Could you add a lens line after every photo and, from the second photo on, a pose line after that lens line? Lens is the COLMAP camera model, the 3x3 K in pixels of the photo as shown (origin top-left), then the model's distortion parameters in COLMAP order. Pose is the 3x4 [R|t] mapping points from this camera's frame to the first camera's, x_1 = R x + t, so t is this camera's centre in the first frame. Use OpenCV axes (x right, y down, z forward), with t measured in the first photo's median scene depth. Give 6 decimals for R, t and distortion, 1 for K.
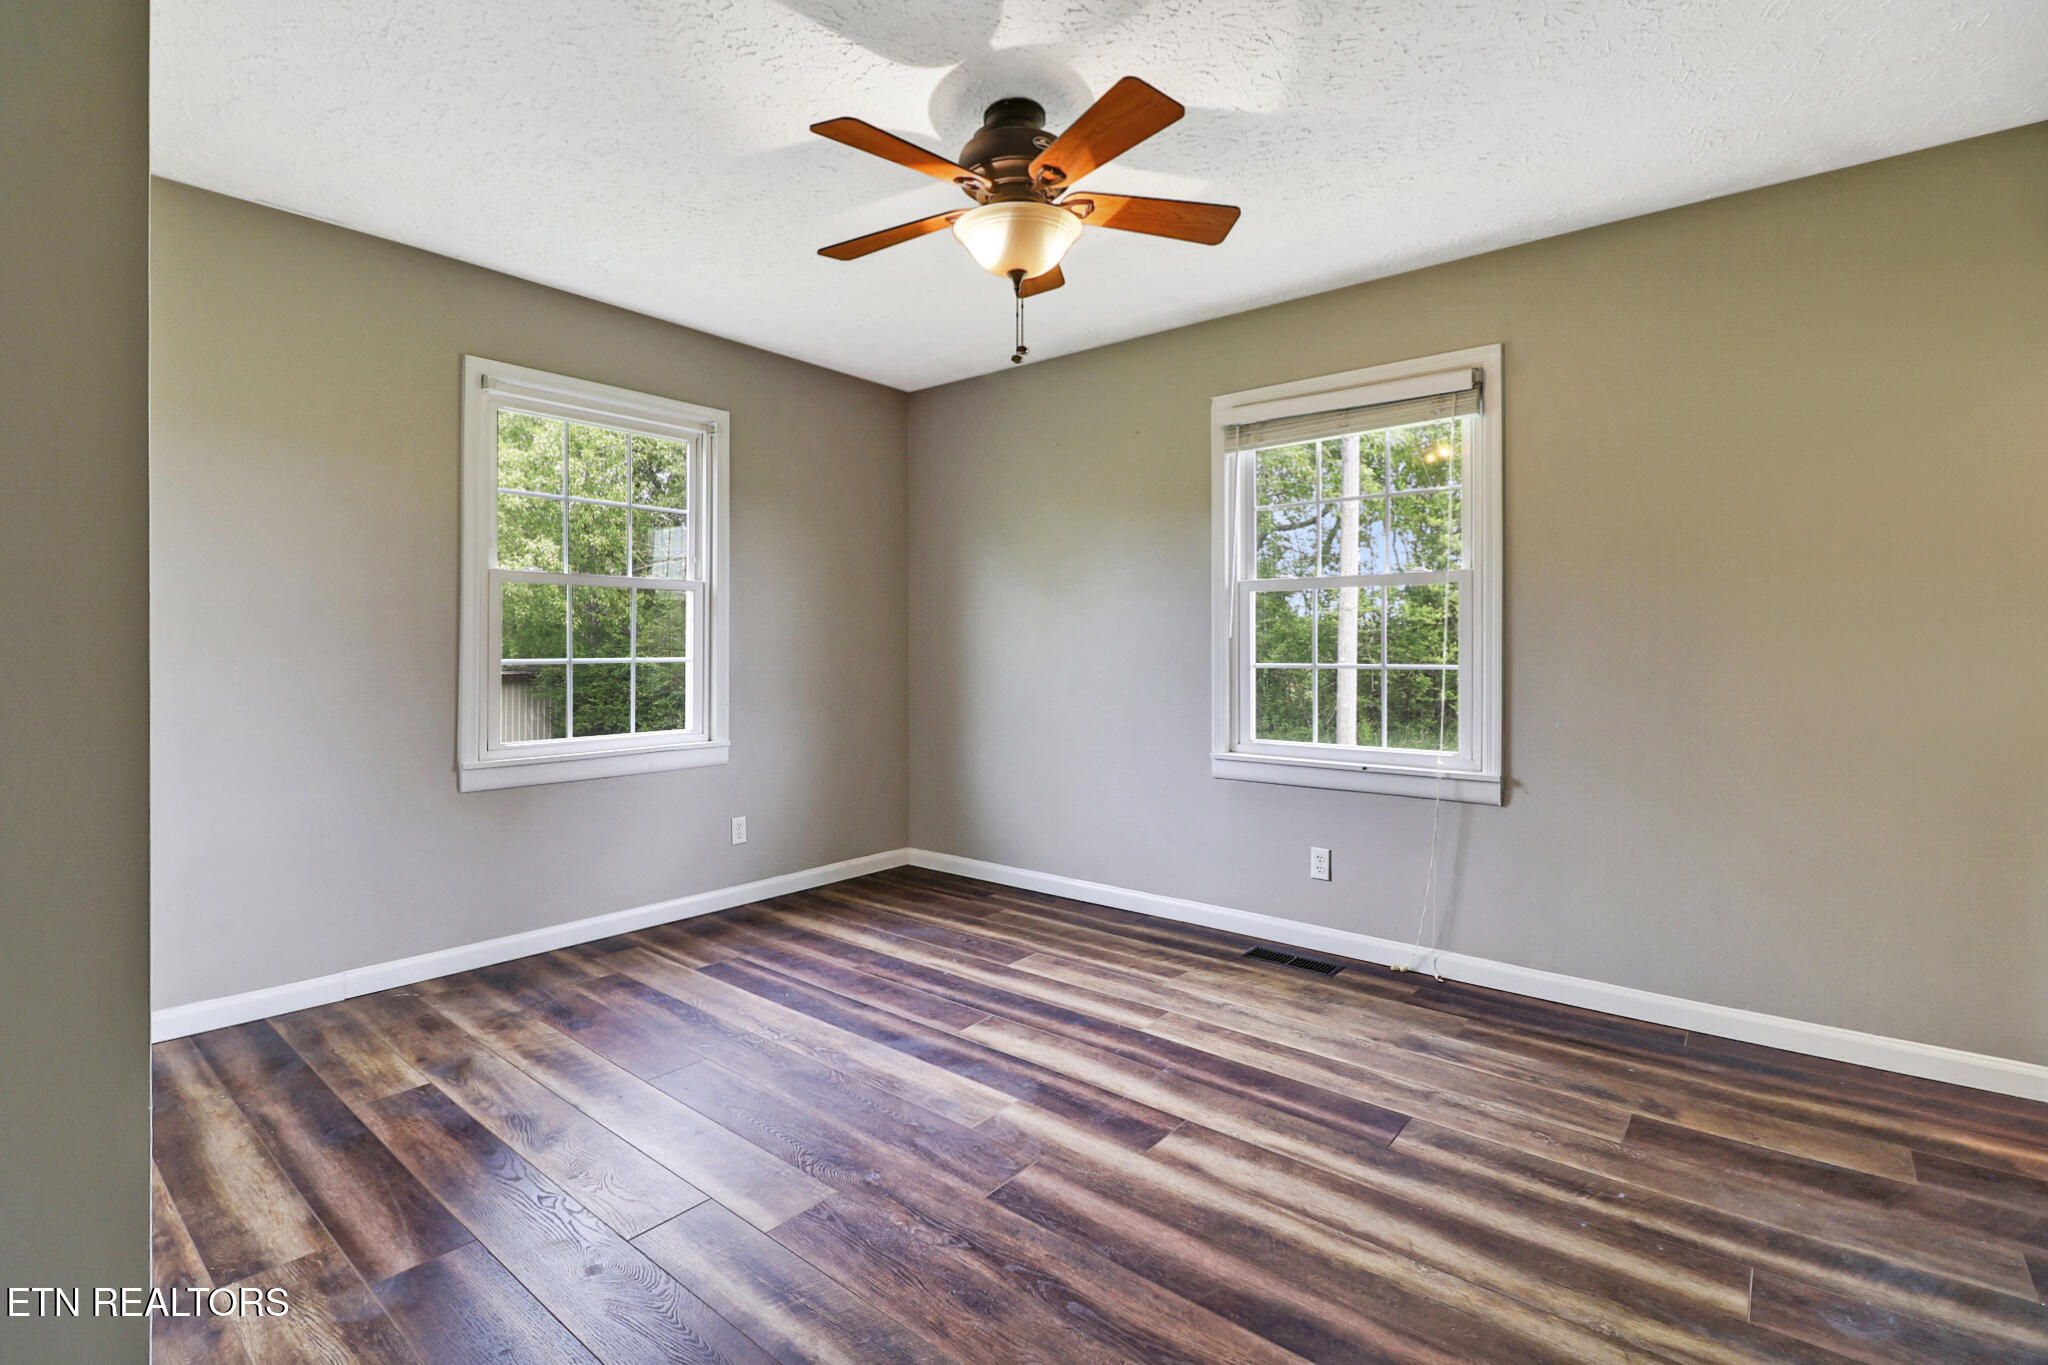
lens RADIAL K [[956.3, 0, 998.2], [0, 956.3, 645.8], [0, 0, 1]] dist [-0.000911, -0.000040]
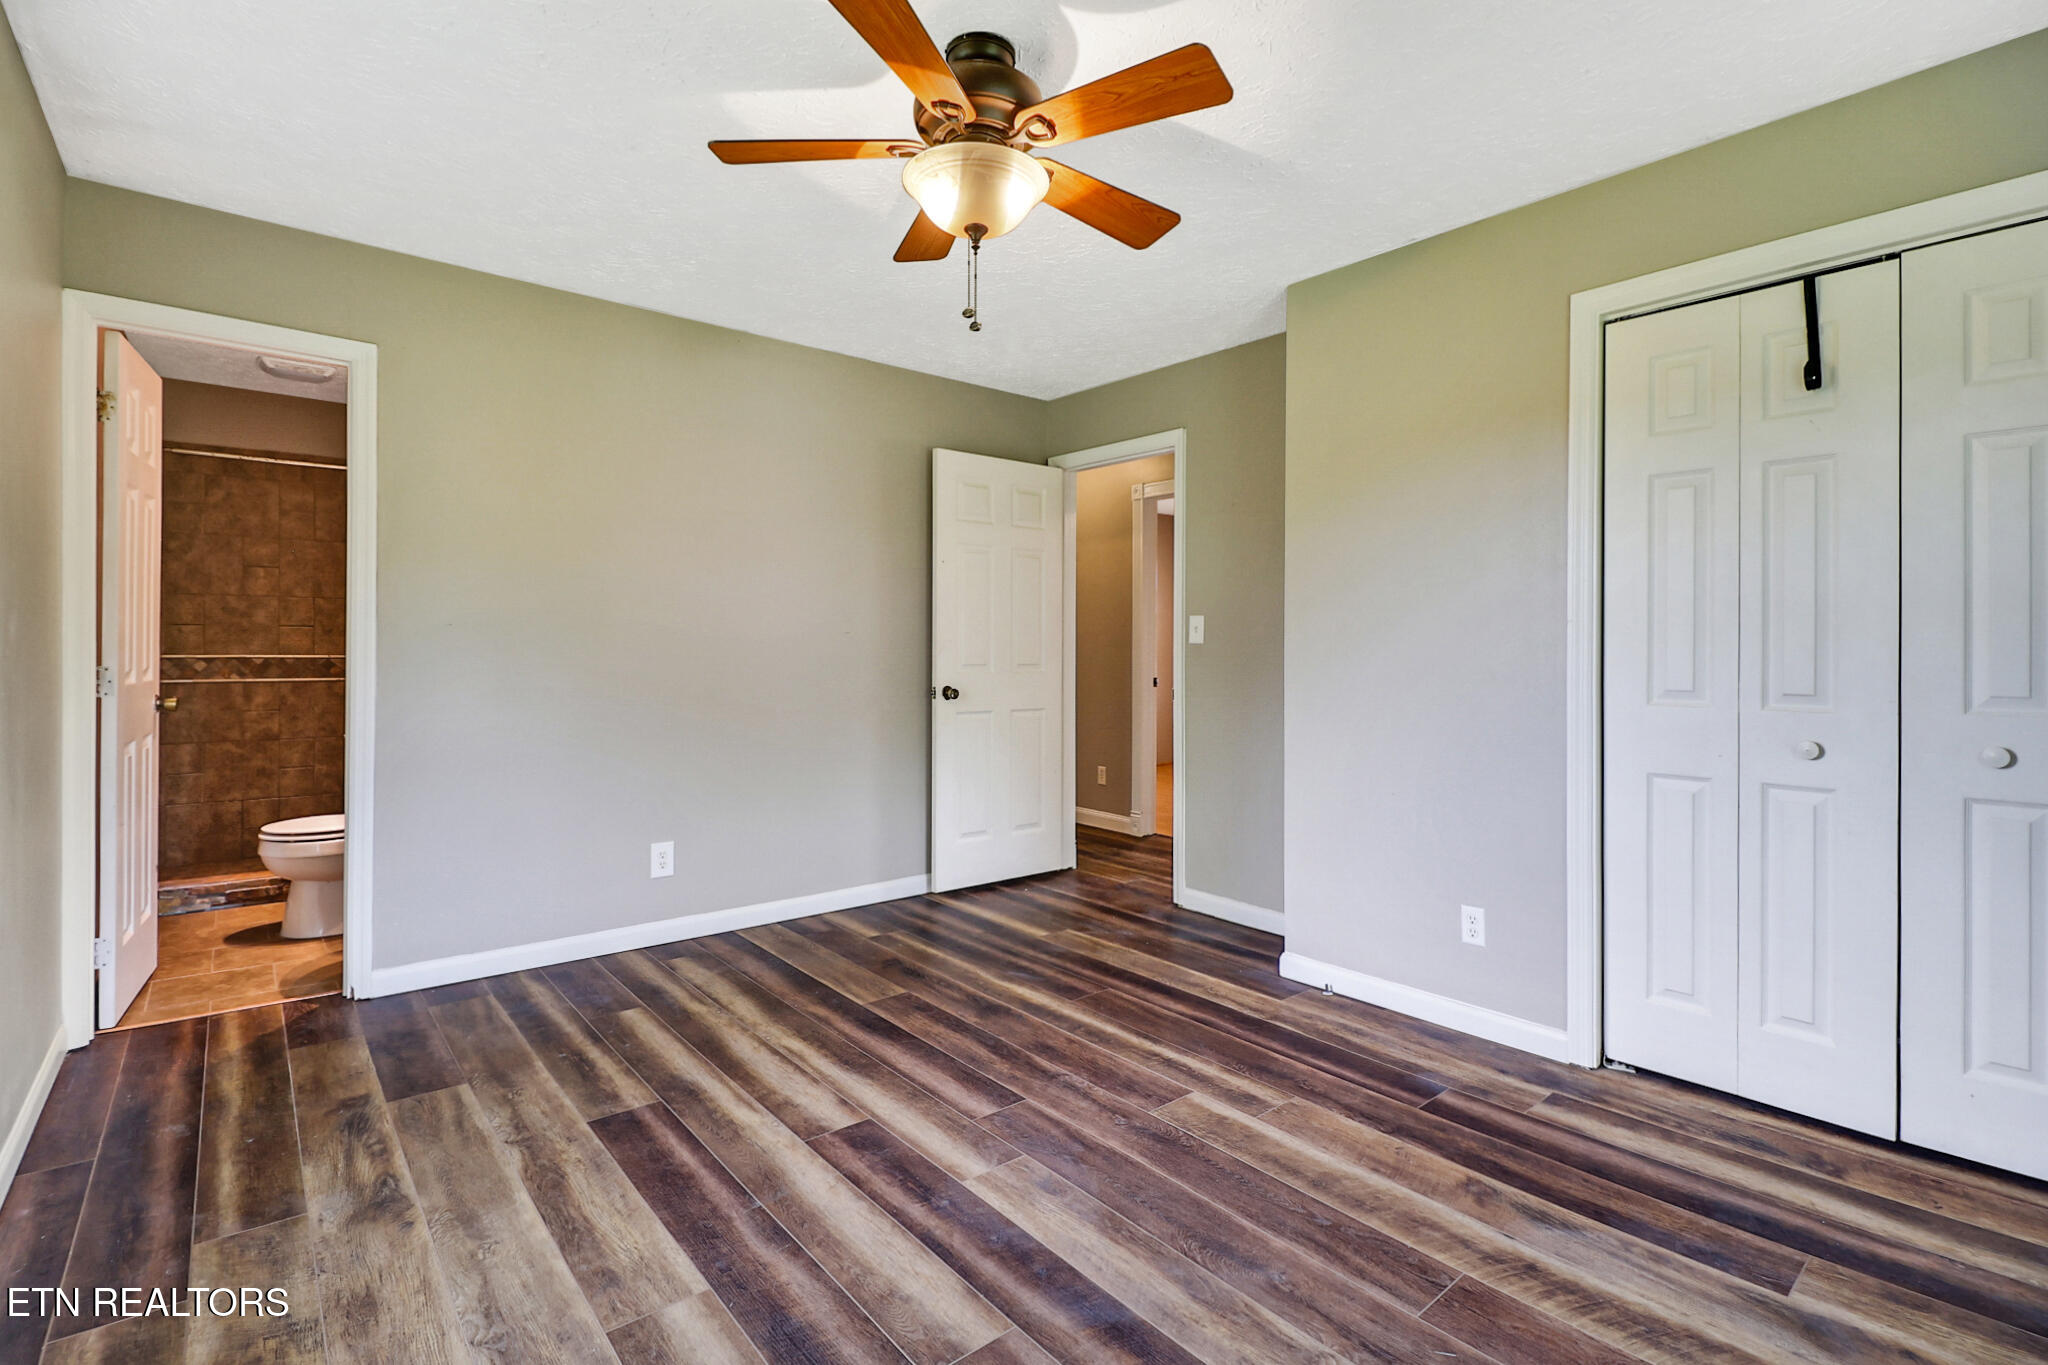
lens RADIAL K [[956.3, 0, 998.2], [0, 956.3, 645.8], [0, 0, 1]] dist [-0.000911, -0.000040]
pose [[-0.983903, -0.007769, 0.178535, -0.167458], [-0.009367, 0.999923, -0.008107, -0.000225], [-0.178458, -0.009649, -0.983900, 1.933049]]
